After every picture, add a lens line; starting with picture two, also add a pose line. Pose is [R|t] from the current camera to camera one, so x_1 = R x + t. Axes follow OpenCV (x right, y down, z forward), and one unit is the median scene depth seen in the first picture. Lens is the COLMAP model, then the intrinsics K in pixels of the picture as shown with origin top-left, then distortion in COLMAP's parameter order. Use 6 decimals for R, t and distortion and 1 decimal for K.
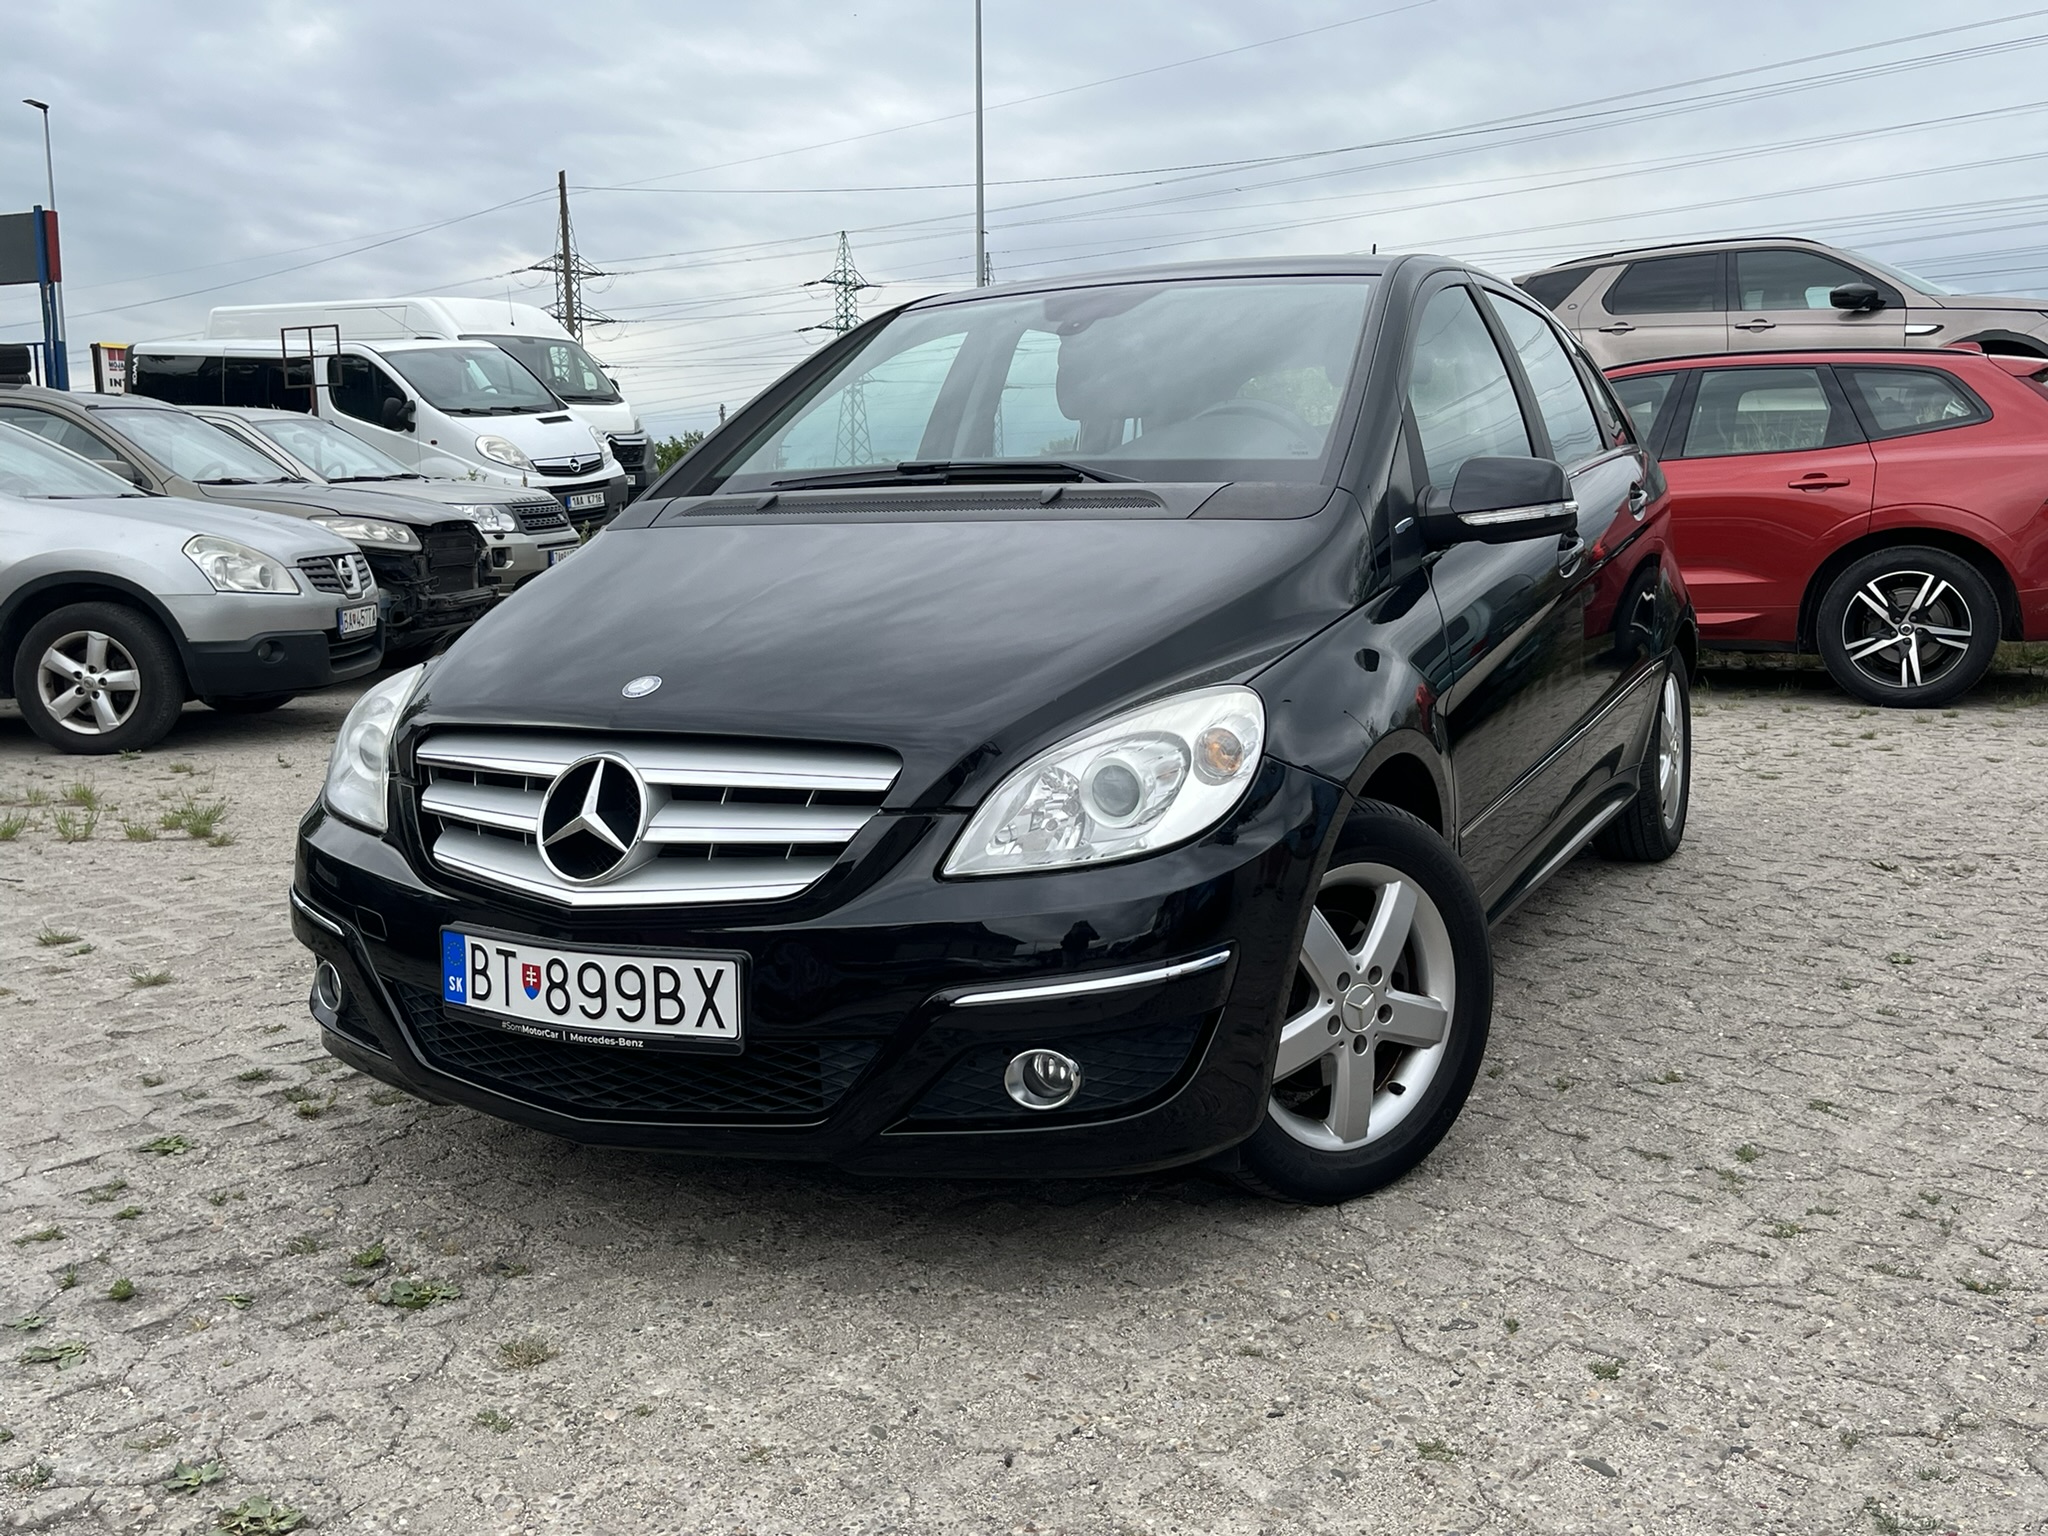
lens RADIAL K [[1882.7, 0, 1024.0], [0, 1882.7, 768.0], [0, 0, 1]] dist [0.019184, 0.006628]
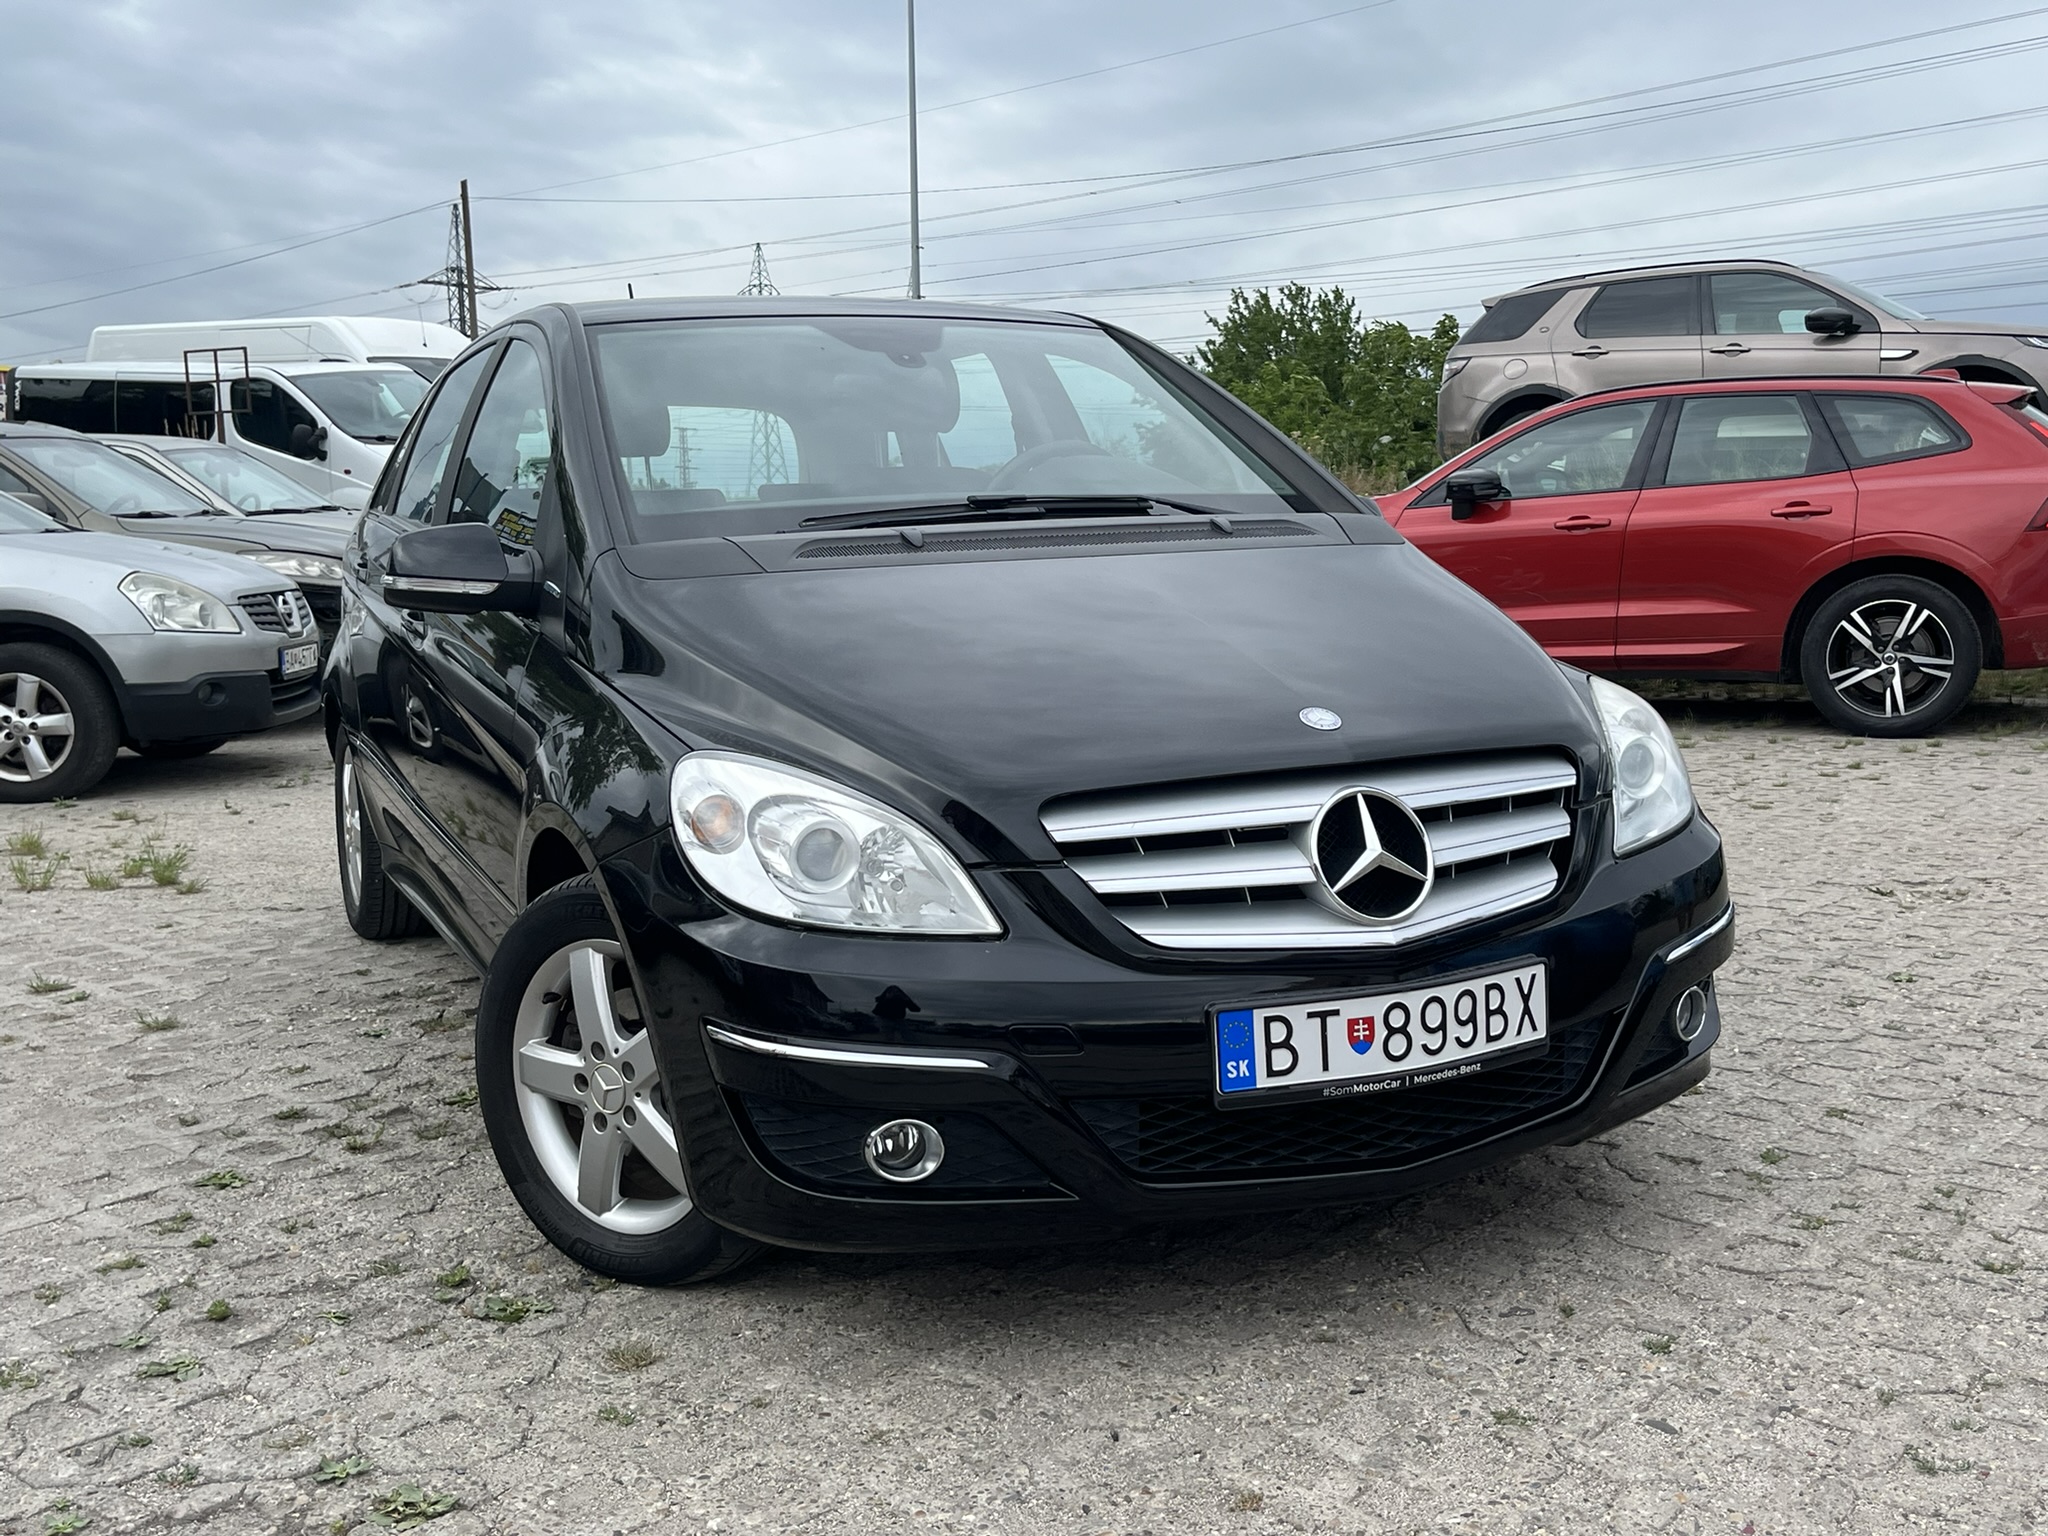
lens RADIAL K [[2020.2, 0, 1040.0], [0, 2020.2, 805.0], [0, 0, 1]] dist [0.007178, 0.035388]
pose [[0.998901, -0.010179, 0.045758, -0.075587], [0.010429, 0.999932, -0.005226, 0.012034], [-0.045702, 0.005698, 0.998939, -0.108283]]
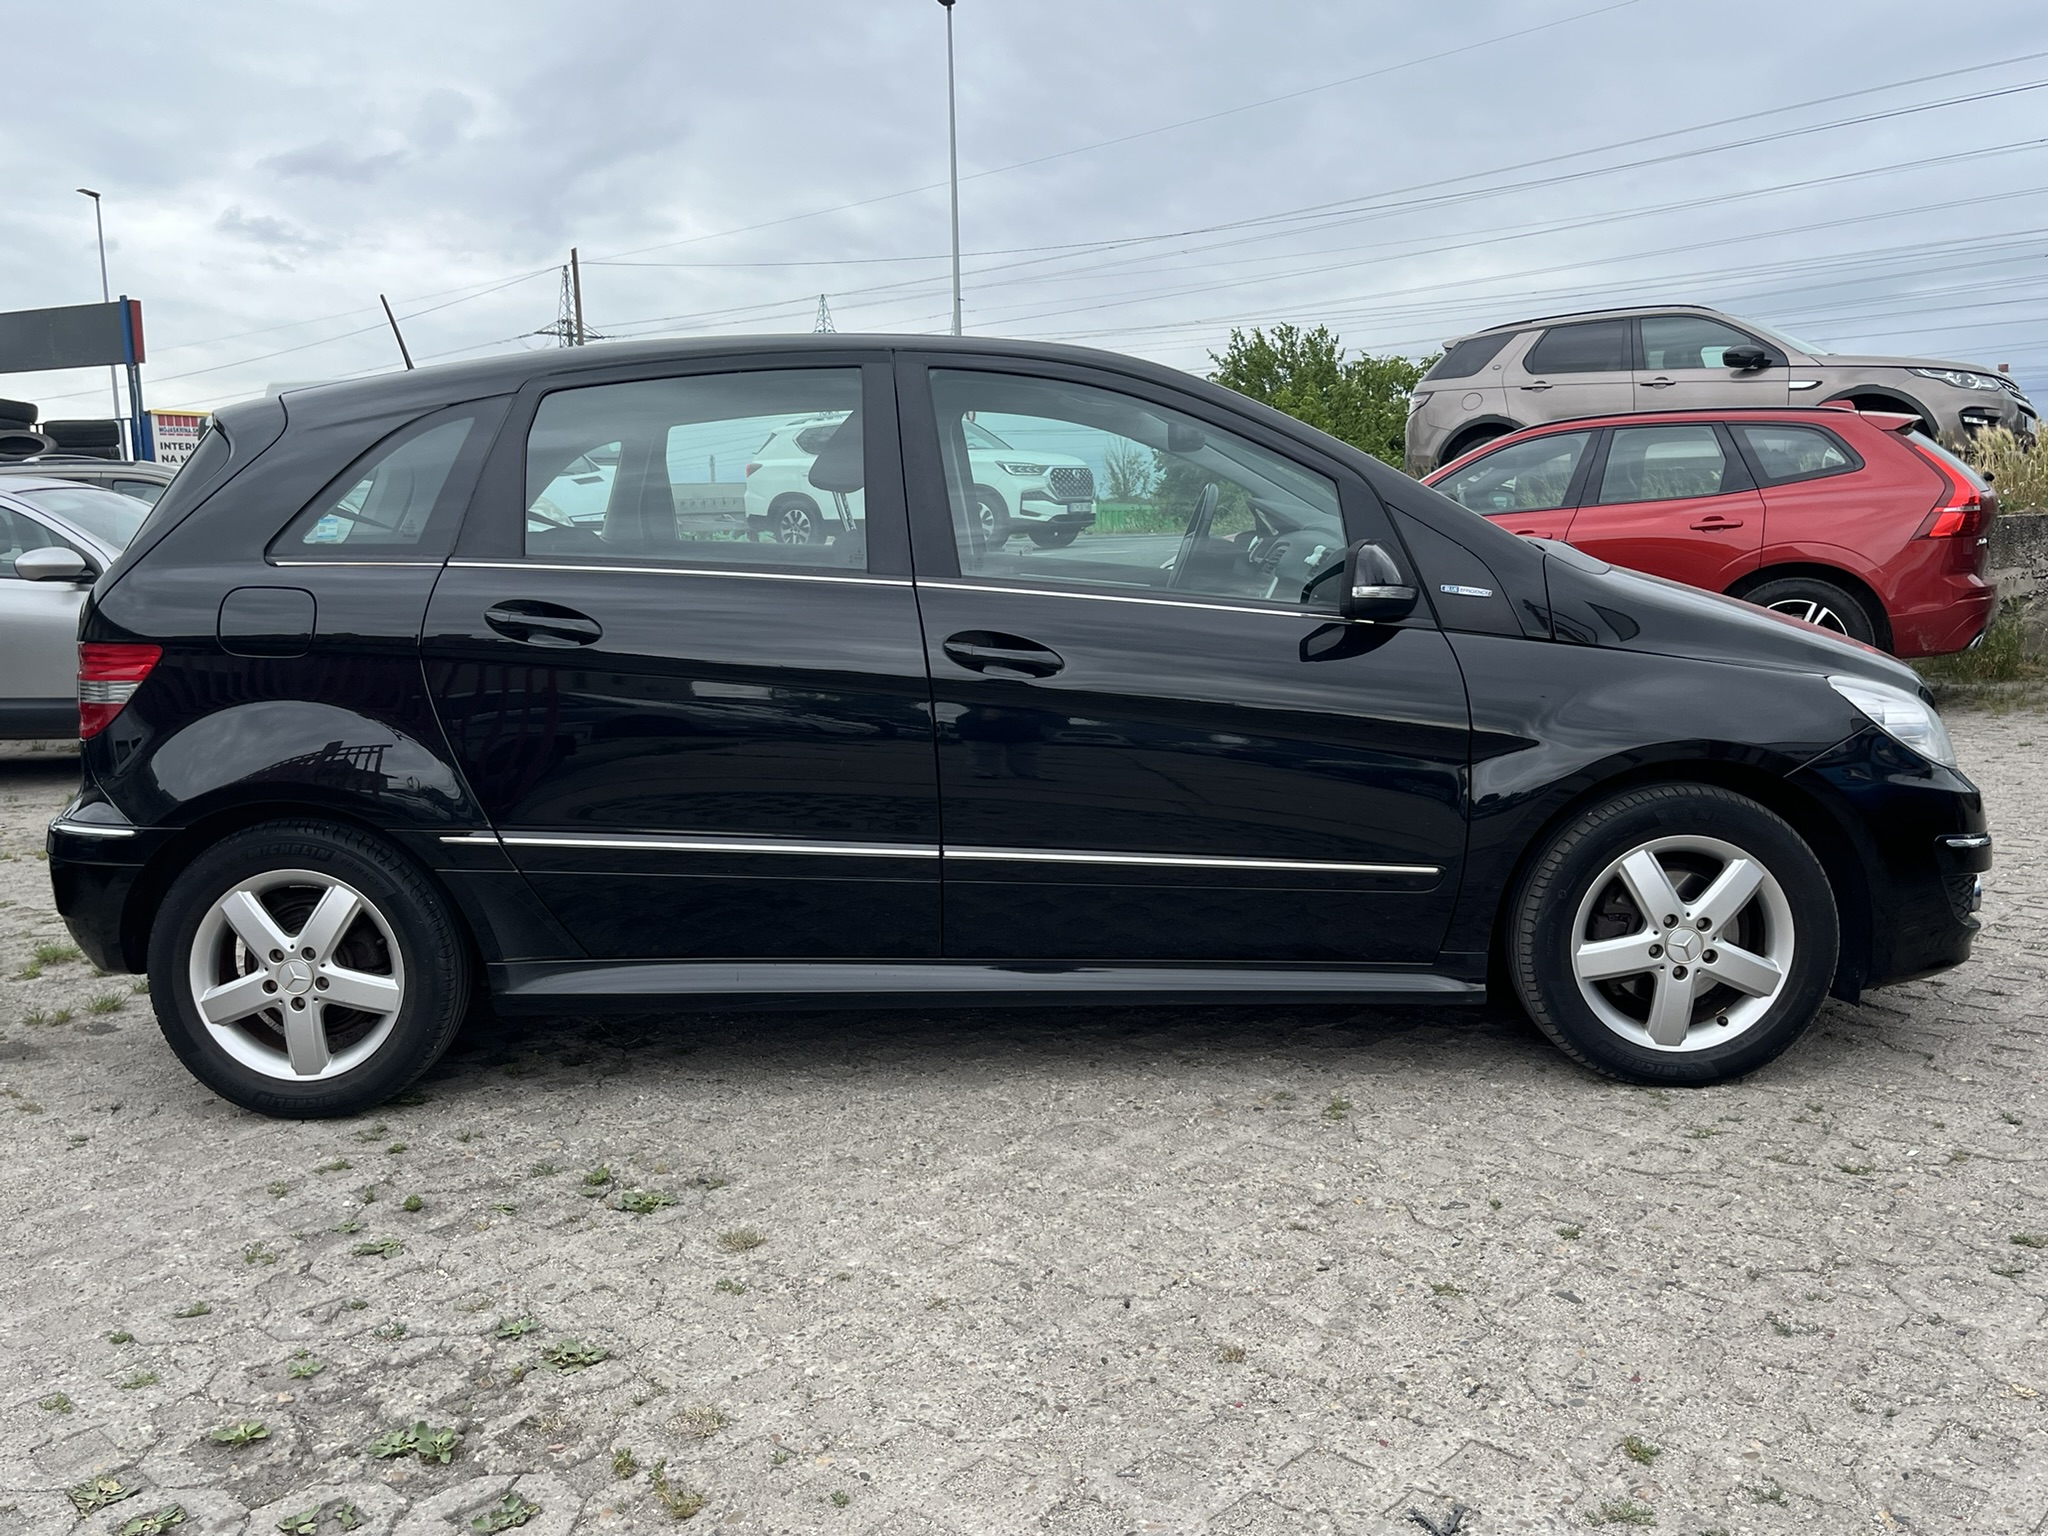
lens RADIAL K [[1744.4, 0, 1007.8], [0, 1744.4, 776.3], [0, 0, 1]] dist [0.015602, 0.014308]
pose [[0.999777, -0.017872, 0.011236, -0.076175], [0.017915, 0.999833, -0.003672, -0.002133], [-0.011168, 0.003872, 0.999930, -0.180024]]
